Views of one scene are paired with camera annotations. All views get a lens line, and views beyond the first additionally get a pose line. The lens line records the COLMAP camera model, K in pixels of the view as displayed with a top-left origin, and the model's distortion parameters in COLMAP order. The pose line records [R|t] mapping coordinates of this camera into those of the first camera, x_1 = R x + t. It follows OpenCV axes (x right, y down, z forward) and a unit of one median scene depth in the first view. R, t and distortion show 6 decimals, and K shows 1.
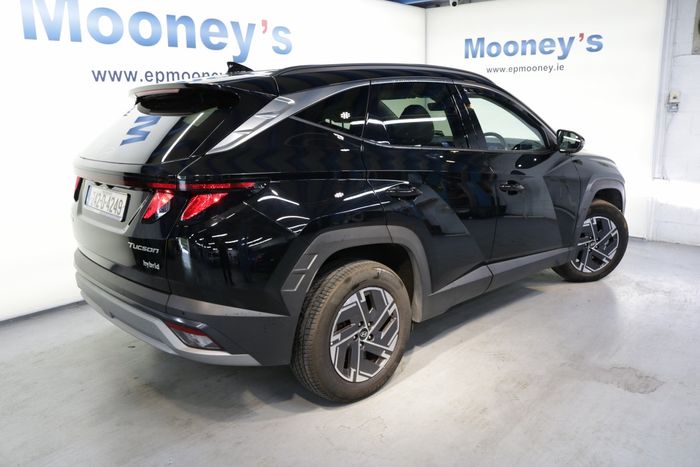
lens RADIAL K [[575.5, 0, 349.5], [0, 575.5, 232.2], [0, 0, 1]] dist [-0.151579, 0.109723]
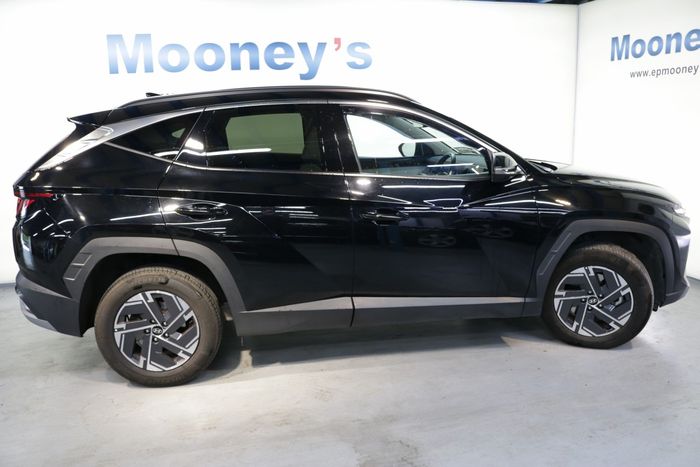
lens RADIAL K [[575.5, 0, 343.8], [0, 575.5, 235.0], [0, 0, 1]] dist [-0.151579, 0.109723]
pose [[0.815002, 0.114660, -0.568001, 0.750004], [-0.112031, 0.992912, 0.039687, -0.078701], [0.568525, 0.031288, 0.822070, 0.215313]]
